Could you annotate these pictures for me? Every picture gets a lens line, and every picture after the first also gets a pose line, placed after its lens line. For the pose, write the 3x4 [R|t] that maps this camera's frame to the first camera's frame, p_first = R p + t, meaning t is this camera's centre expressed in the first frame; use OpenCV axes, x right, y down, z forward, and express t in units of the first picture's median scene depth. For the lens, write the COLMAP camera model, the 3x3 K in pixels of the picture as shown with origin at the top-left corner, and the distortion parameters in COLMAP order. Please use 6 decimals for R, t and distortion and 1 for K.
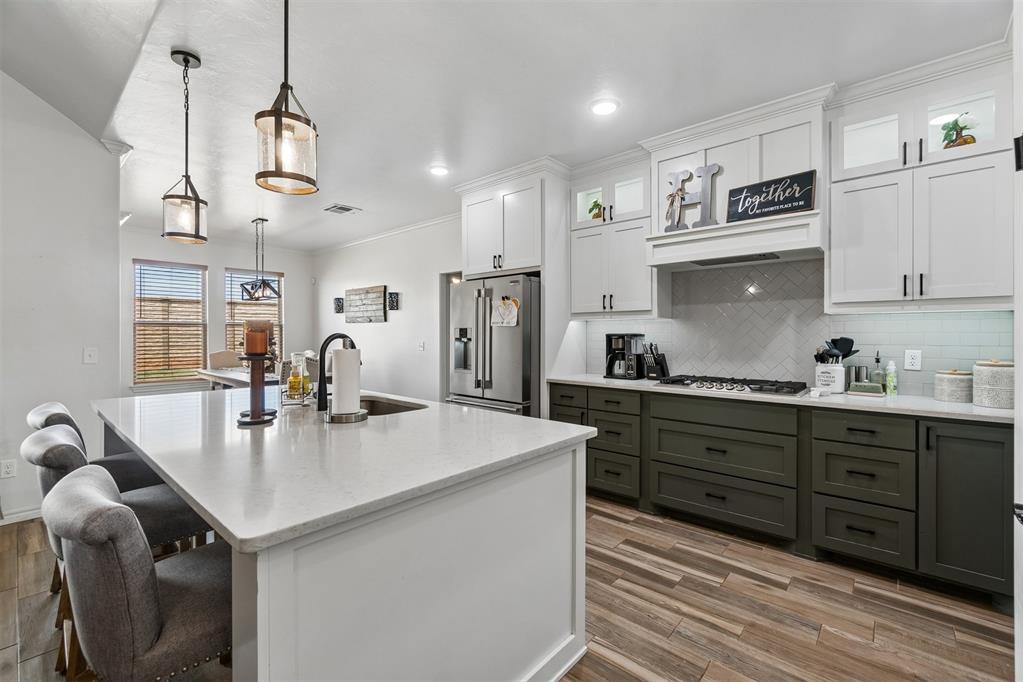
lens RADIAL K [[441.7, 0, 513.8], [0, 441.7, 334.7], [0, 0, 1]] dist [-0.000931, 0.000012]
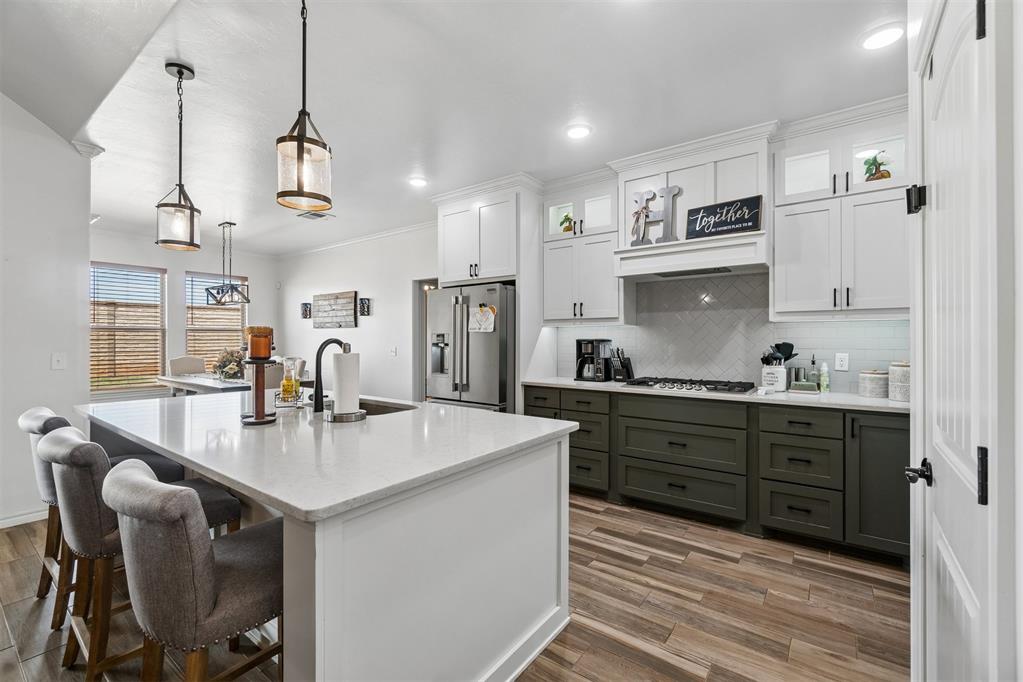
lens RADIAL K [[441.7, 0, 512.8], [0, 441.7, 339.0], [0, 0, 1]] dist [-0.000931, 0.000012]
pose [[0.996239, 0.000516, 0.086647, -0.053702], [-0.000248, 0.999995, -0.003101, 0.000894], [-0.086648, 0.003068, 0.996234, -0.076866]]
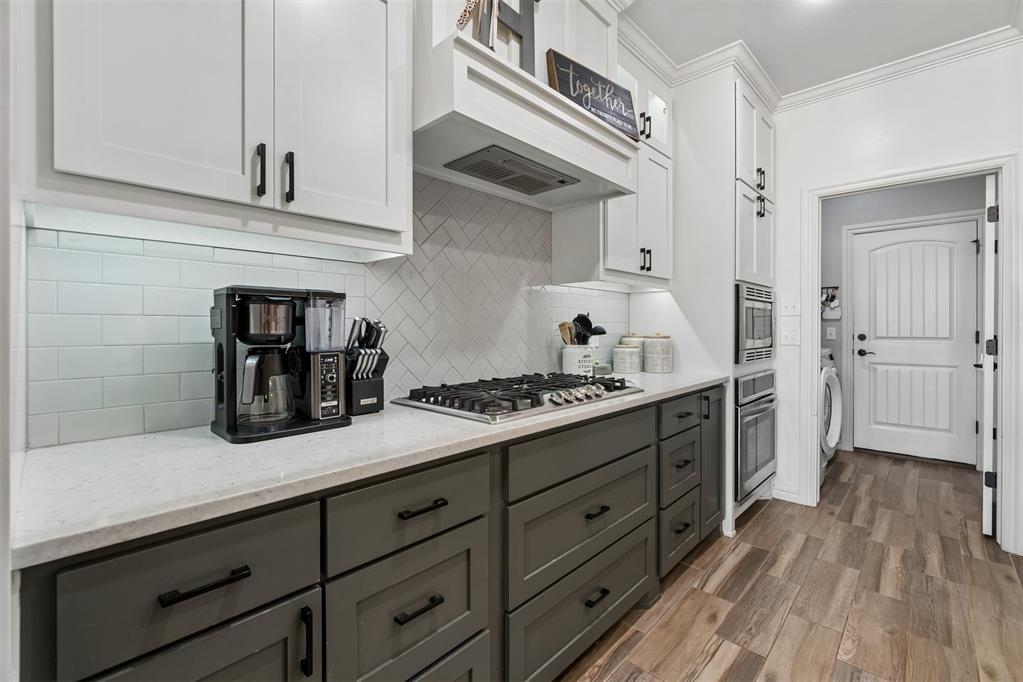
lens RADIAL K [[441.7, 0, 510.0], [0, 441.7, 326.8], [0, 0, 1]] dist [-0.000931, 0.000012]
pose [[0.036916, -0.001701, 0.999317, -0.095804], [0.000993, 0.999998, 0.001665, 0.034958], [-0.999318, 0.000931, 0.036918, 1.172820]]
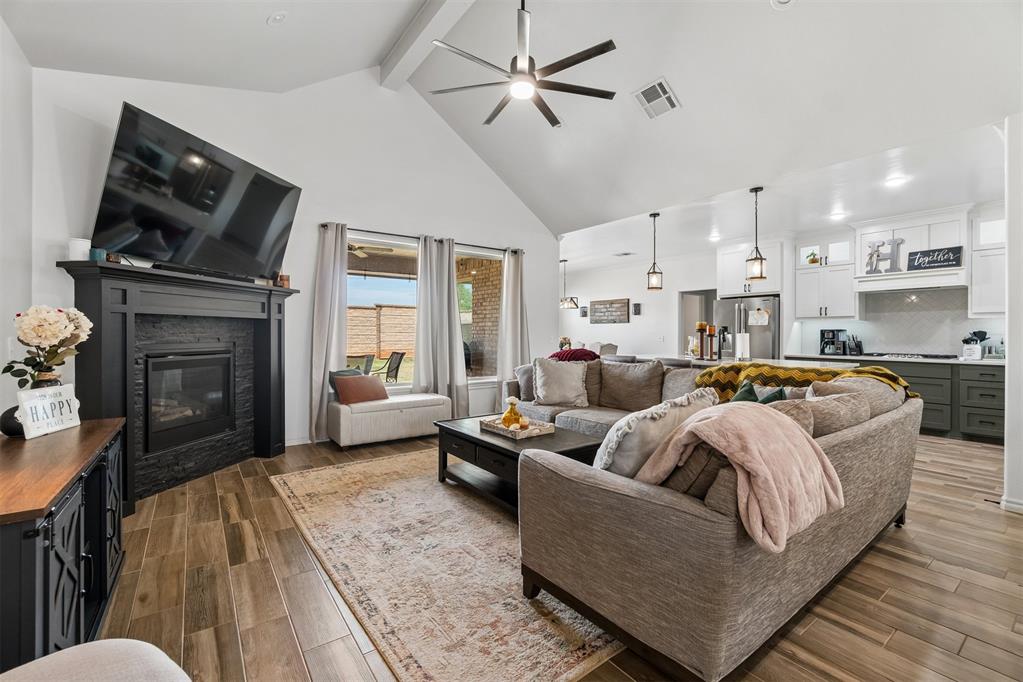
lens RADIAL K [[441.7, 0, 515.0], [0, 441.7, 334.6], [0, 0, 1]] dist [-0.000931, 0.000012]
pose [[0.977998, 0.001865, -0.208605, -0.866971], [-0.001971, 0.999998, -0.000298, 0.029226], [0.208604, 0.000702, 0.978000, -1.355657]]
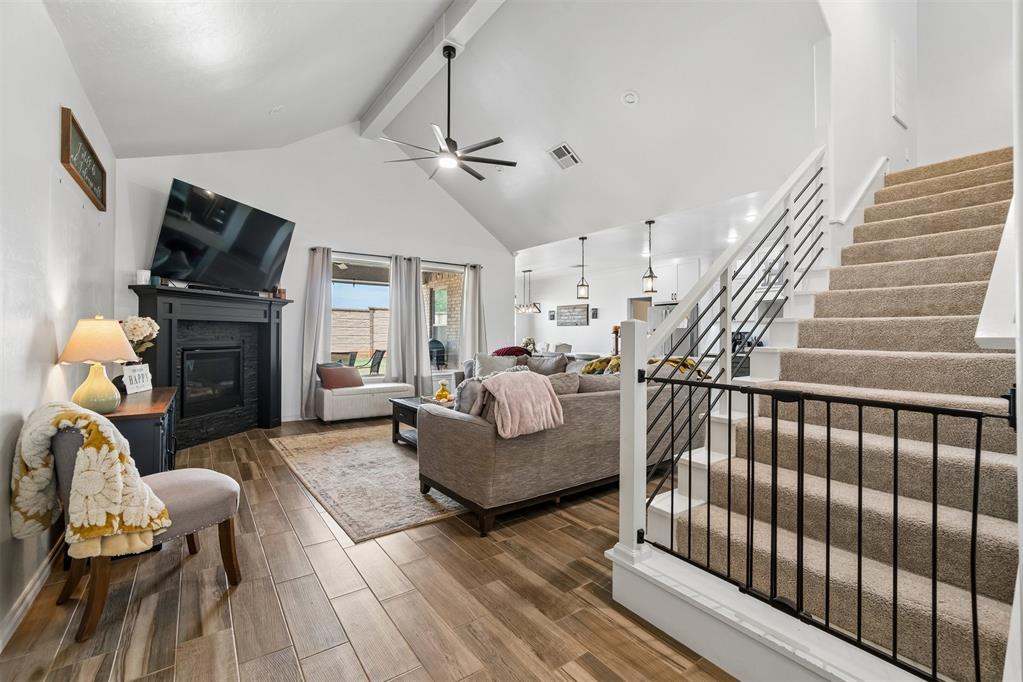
lens RADIAL K [[441.7, 0, 513.8], [0, 441.7, 331.5], [0, 0, 1]] dist [-0.000931, 0.000012]
pose [[0.976663, 0.002700, -0.214763, -0.497303], [-0.005001, 0.999936, -0.010174, 0.031683], [0.214721, 0.011010, 0.976613, -1.766928]]
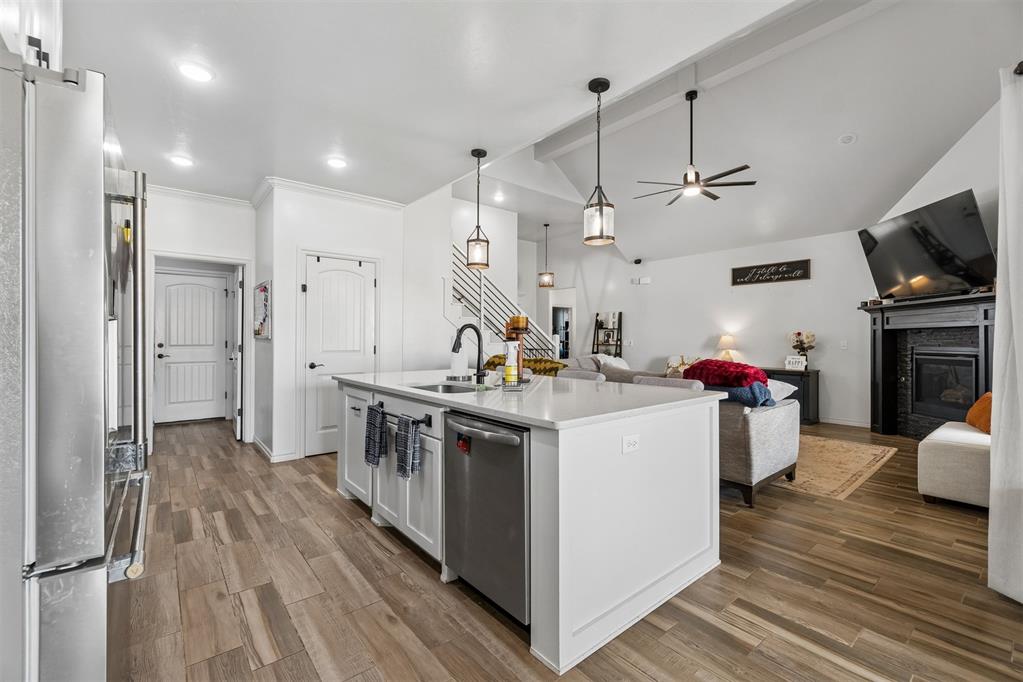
lens RADIAL K [[438.4, 0, 511.9], [0, 438.4, 340.5], [0, 0, 1]] dist [-0.000263, -0.000030]
pose [[-0.986140, -0.003161, 0.165888, -0.618636], [-0.002168, 0.999979, 0.006168, 0.032830], [-0.165904, 0.005723, -0.986125, 1.888276]]
